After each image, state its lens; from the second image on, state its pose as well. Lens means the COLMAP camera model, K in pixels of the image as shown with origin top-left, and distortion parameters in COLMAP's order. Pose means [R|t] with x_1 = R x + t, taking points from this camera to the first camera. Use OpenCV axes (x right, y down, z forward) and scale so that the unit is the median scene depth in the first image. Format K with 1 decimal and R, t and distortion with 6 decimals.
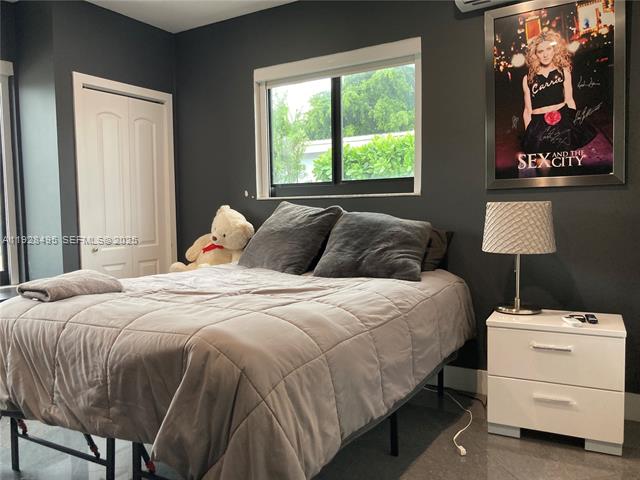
lens RADIAL K [[528.2, 0, 316.5], [0, 528.2, 240.1], [0, 0, 1]] dist [0.024028, -0.034173]
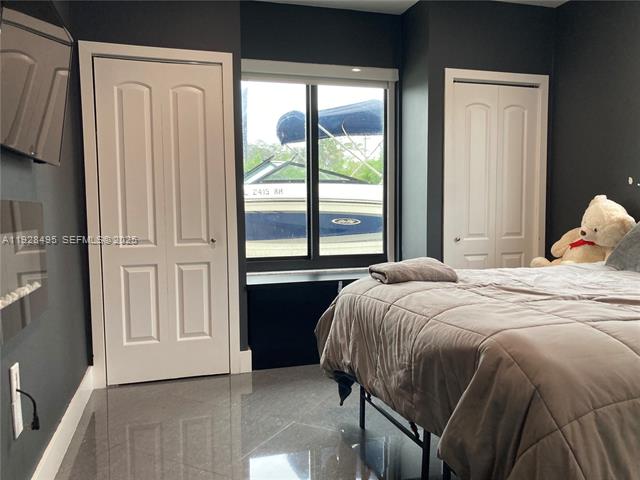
lens RADIAL K [[528.2, 0, 320.6], [0, 528.2, 238.8], [0, 0, 1]] dist [0.024028, -0.034173]
pose [[0.750708, 0.050713, -0.658685, 0.120611], [-0.040972, 0.998704, 0.030196, -0.004825], [0.659362, 0.004319, 0.751813, 0.098884]]
